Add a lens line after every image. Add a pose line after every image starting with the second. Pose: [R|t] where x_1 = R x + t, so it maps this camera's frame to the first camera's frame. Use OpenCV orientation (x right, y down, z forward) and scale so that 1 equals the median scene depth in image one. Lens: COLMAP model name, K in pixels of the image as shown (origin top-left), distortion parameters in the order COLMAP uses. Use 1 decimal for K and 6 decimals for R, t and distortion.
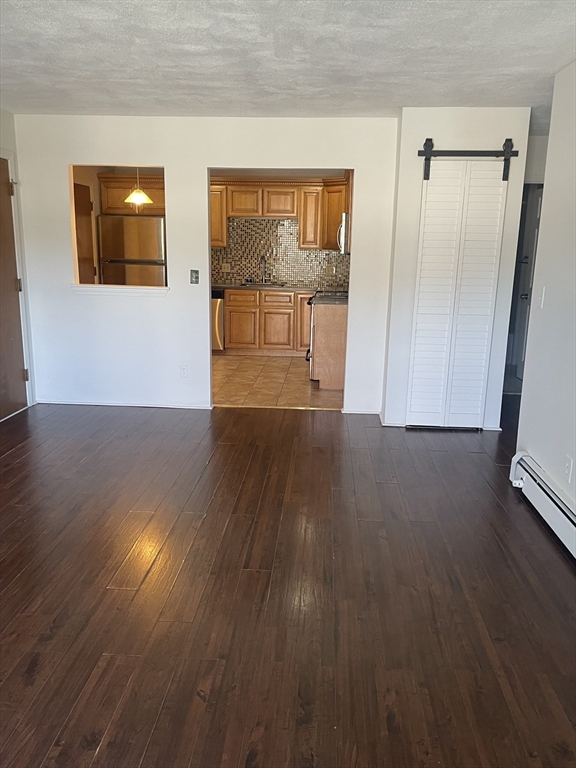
lens RADIAL K [[640.1, 0, 286.9], [0, 640.1, 385.9], [0, 0, 1]] dist [0.089610, -0.114439]
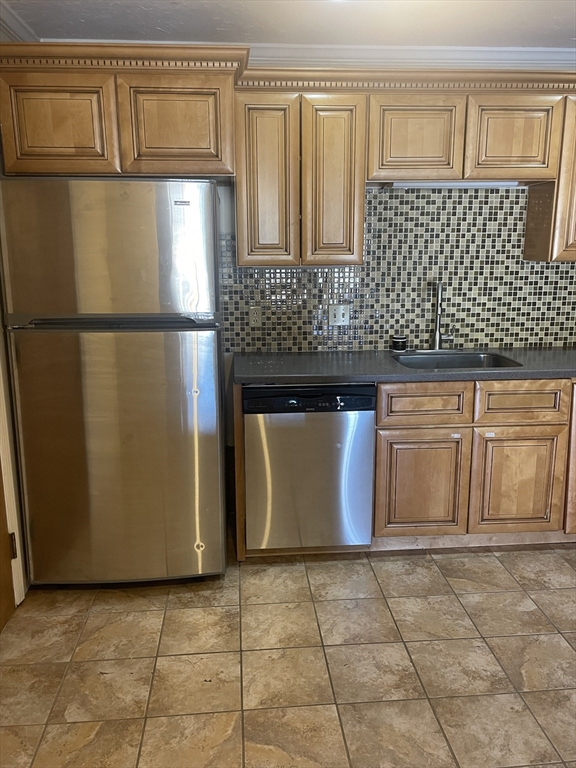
lens RADIAL K [[640.1, 0, 291.5], [0, 640.1, 384.8], [0, 0, 1]] dist [0.089610, -0.114439]
pose [[0.986902, -0.058017, 0.150525, -0.196308], [0.058278, 0.998297, 0.002684, -0.152135], [-0.150424, 0.006124, 0.988603, 0.649987]]
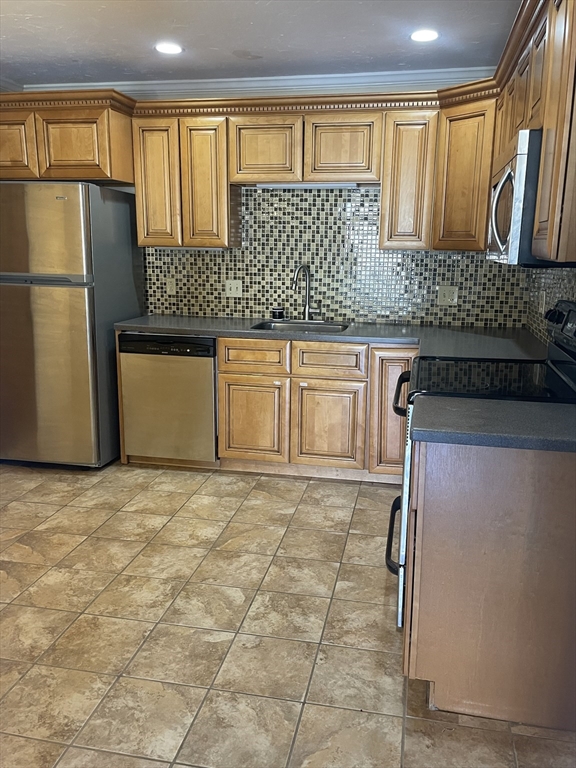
lens RADIAL K [[640.1, 0, 292.0], [0, 640.1, 381.1], [0, 0, 1]] dist [0.089610, -0.114439]
pose [[0.991353, 0.022572, -0.129265, 0.018041], [-0.023872, 0.999679, -0.008519, -0.114701], [0.129031, 0.011532, 0.991574, 0.539932]]
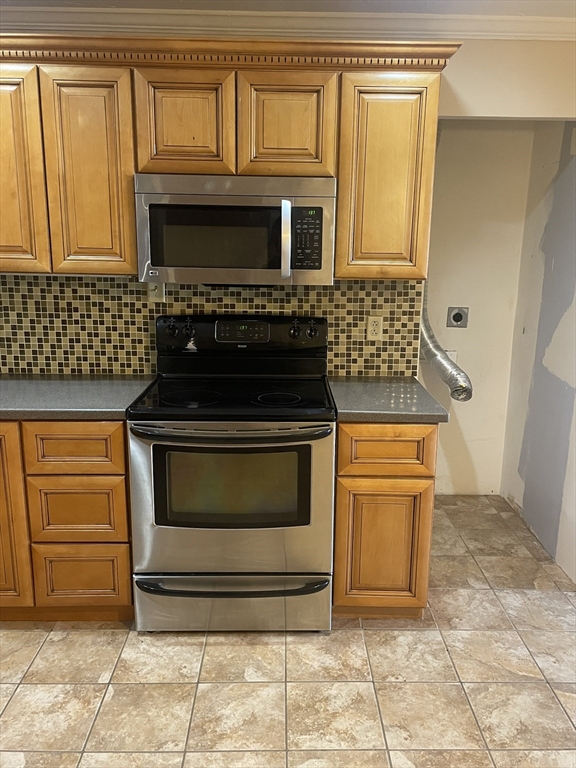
lens RADIAL K [[640.1, 0, 293.7], [0, 640.1, 385.5], [0, 0, 1]] dist [0.089610, -0.114439]
pose [[-0.087417, -0.234181, 0.968255, -0.238619], [0.199625, 0.948142, 0.247340, -0.198198], [-0.975965, 0.214910, -0.036135, 0.837112]]
